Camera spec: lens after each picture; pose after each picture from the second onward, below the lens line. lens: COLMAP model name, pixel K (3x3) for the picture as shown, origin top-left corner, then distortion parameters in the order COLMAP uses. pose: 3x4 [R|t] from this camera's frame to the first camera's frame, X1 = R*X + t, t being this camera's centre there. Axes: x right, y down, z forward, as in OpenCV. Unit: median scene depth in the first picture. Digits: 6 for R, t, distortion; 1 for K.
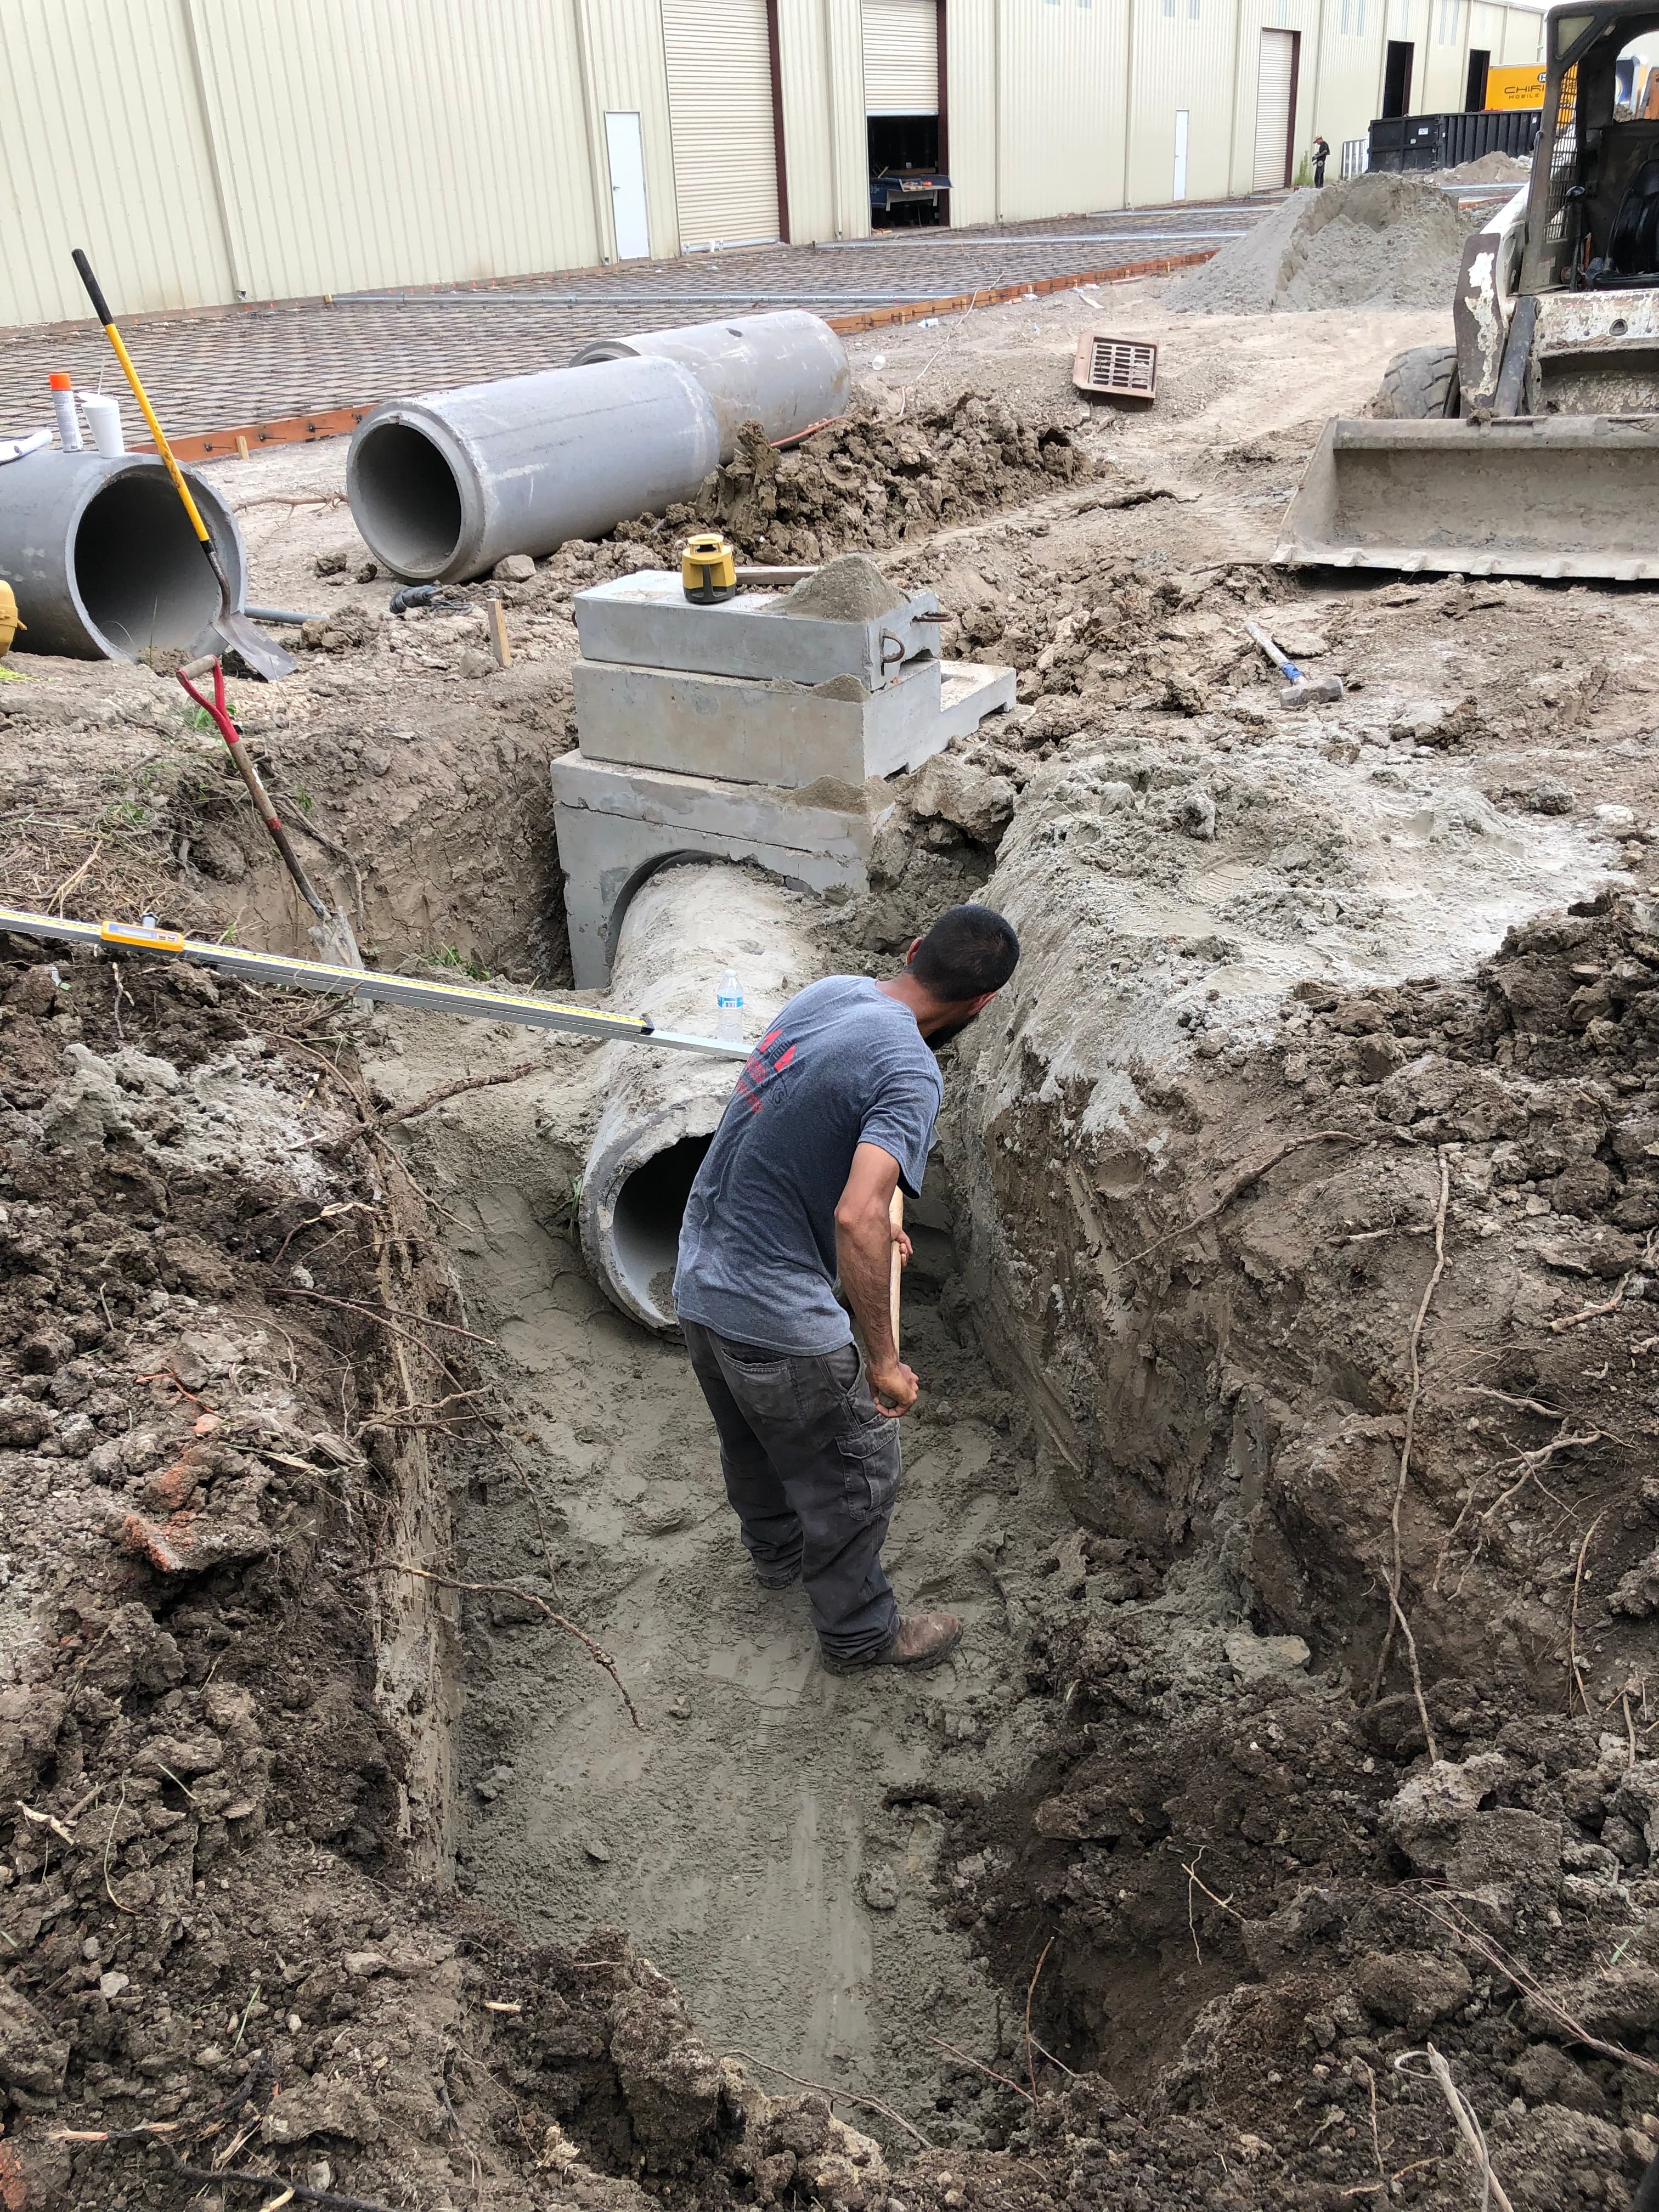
lens RADIAL K [[1738.3, 0, 829.5], [0, 1738.3, 1106.0], [0, 0, 1]] dist [0.008930, 0.005524]
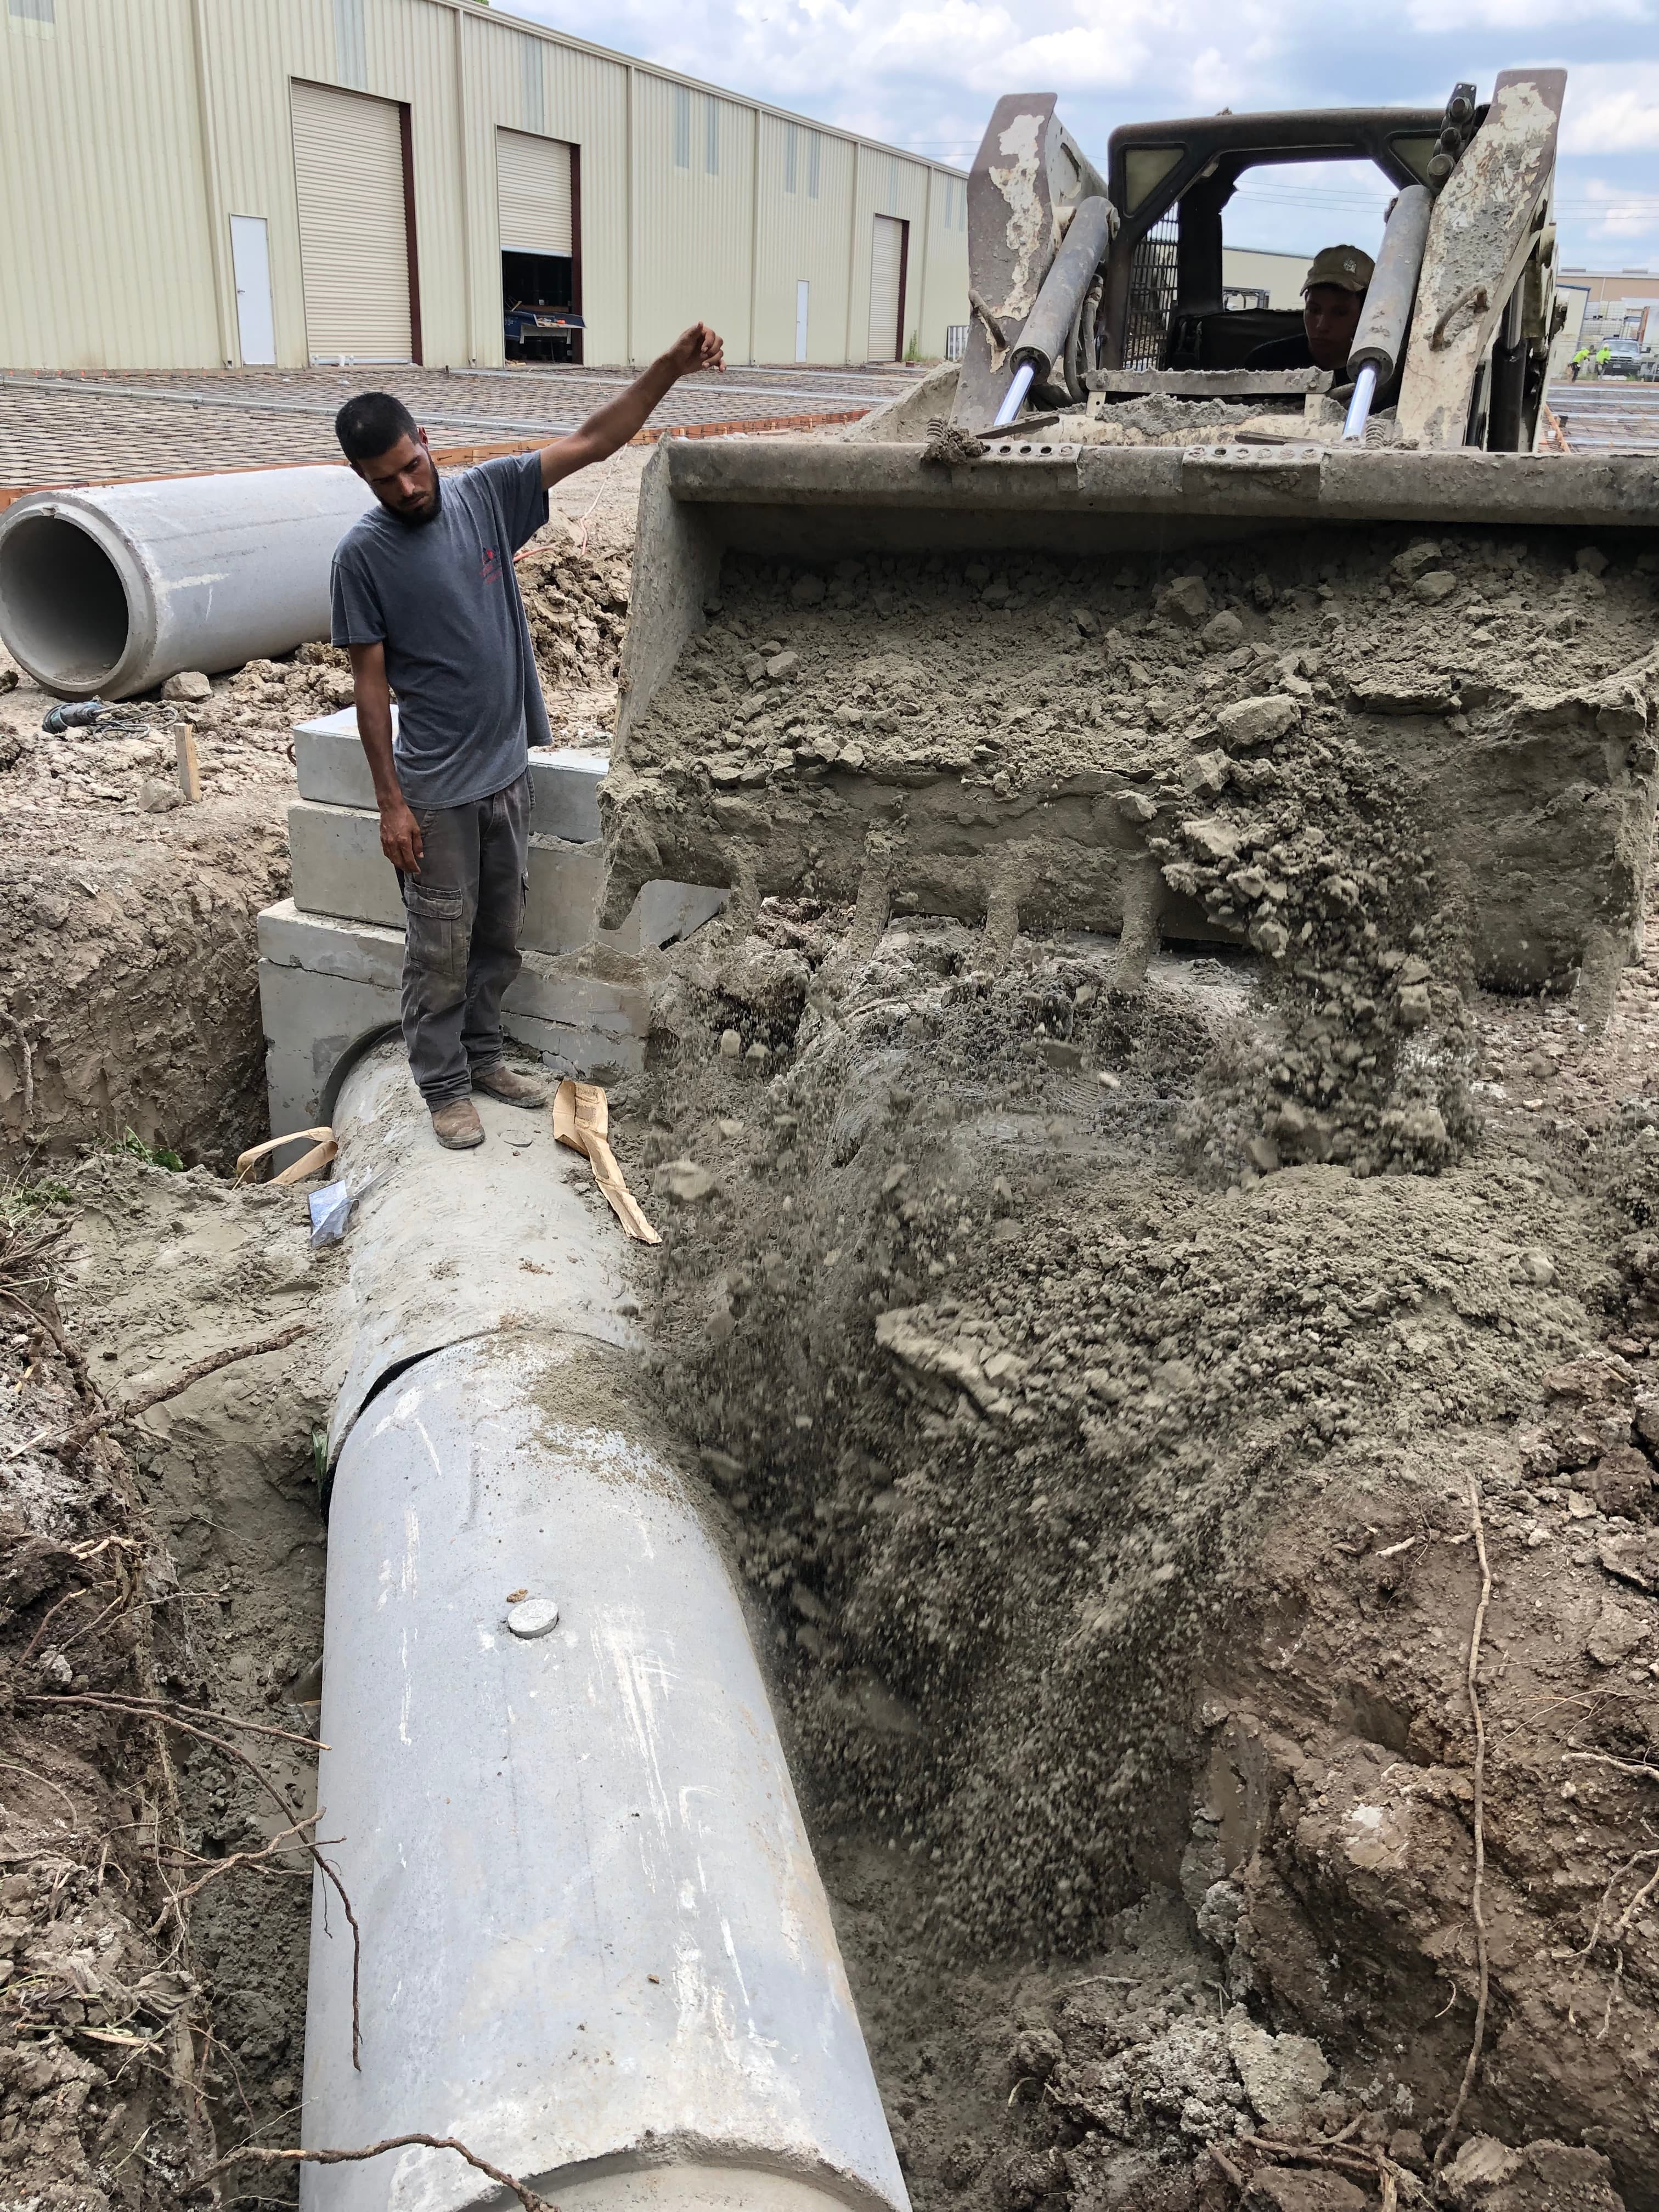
lens RADIAL K [[1738.7, 0, 795.1], [0, 1738.7, 1100.6], [0, 0, 1]] dist [0.010796, 0.004131]
pose [[0.977589, 0.007830, 0.210376, -0.076256], [0.007259, 0.997460, -0.070857, -0.040141], [-0.210396, 0.070796, 0.975049, 0.102162]]
